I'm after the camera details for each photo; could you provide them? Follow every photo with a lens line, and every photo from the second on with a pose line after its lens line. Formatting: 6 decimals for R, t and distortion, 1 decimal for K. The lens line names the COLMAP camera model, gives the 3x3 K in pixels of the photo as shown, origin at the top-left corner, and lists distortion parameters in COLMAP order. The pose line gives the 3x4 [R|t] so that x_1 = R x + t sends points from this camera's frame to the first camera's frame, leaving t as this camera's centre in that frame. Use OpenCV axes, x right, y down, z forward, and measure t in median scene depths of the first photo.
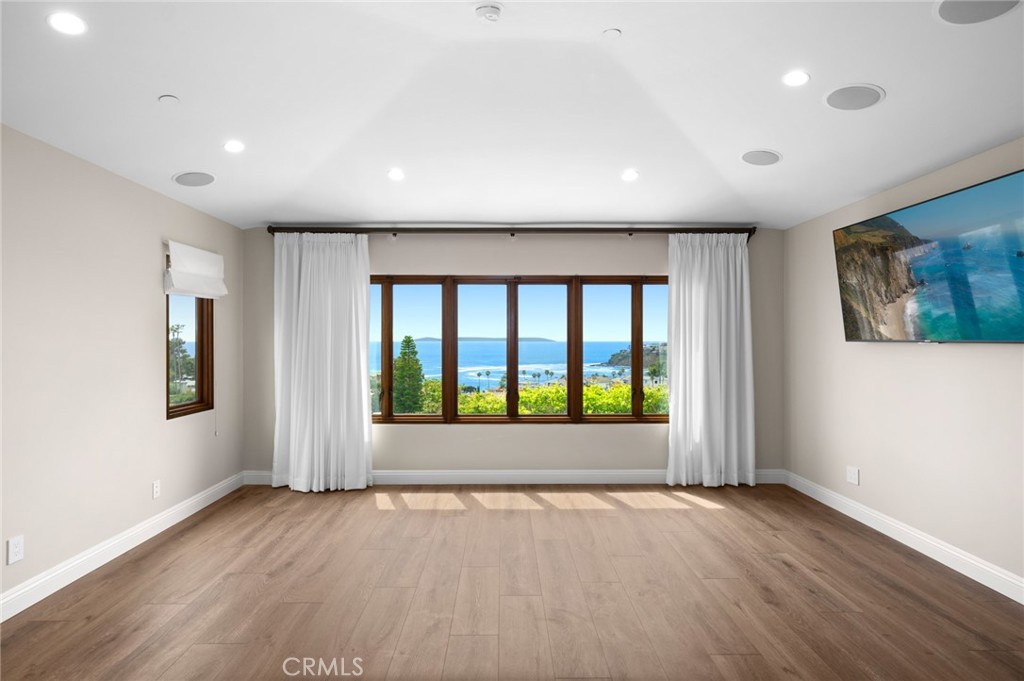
lens RADIAL K [[505.8, 0, 510.8], [0, 505.8, 334.9], [0, 0, 1]] dist [0.011000, -0.000816]
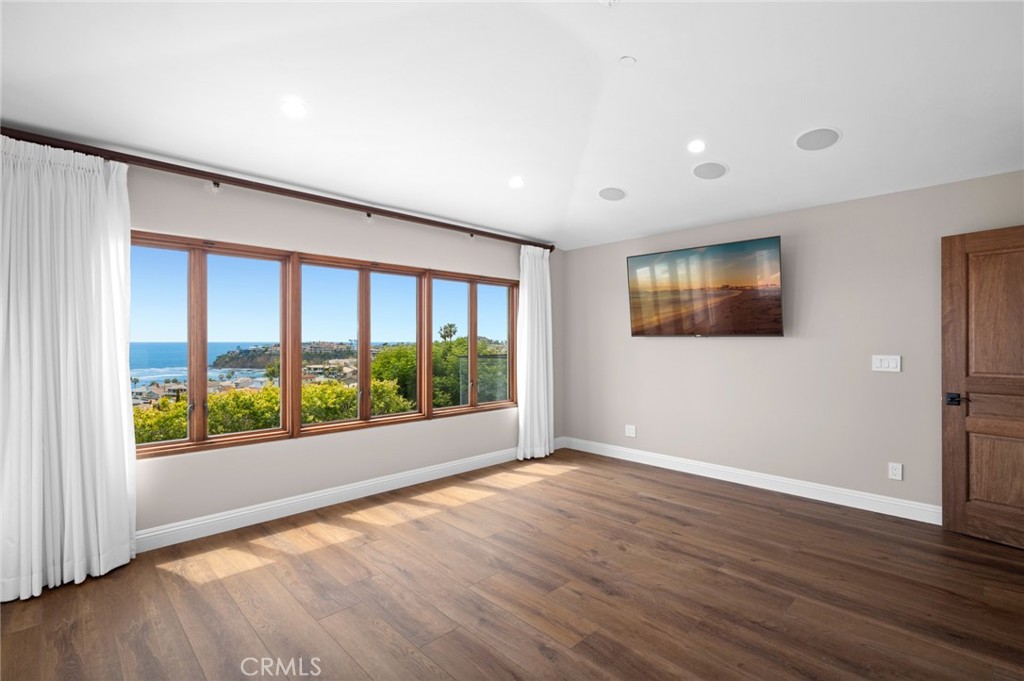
lens RADIAL K [[475.8, 0, 514.2], [0, 475.8, 337.0], [0, 0, 1]] dist [-0.000069, -0.000185]
pose [[0.717256, 0.005935, 0.696785, -0.435156], [-0.007641, 0.999971, -0.000652, 0.015673], [-0.696768, -0.004856, 0.717280, 0.248068]]
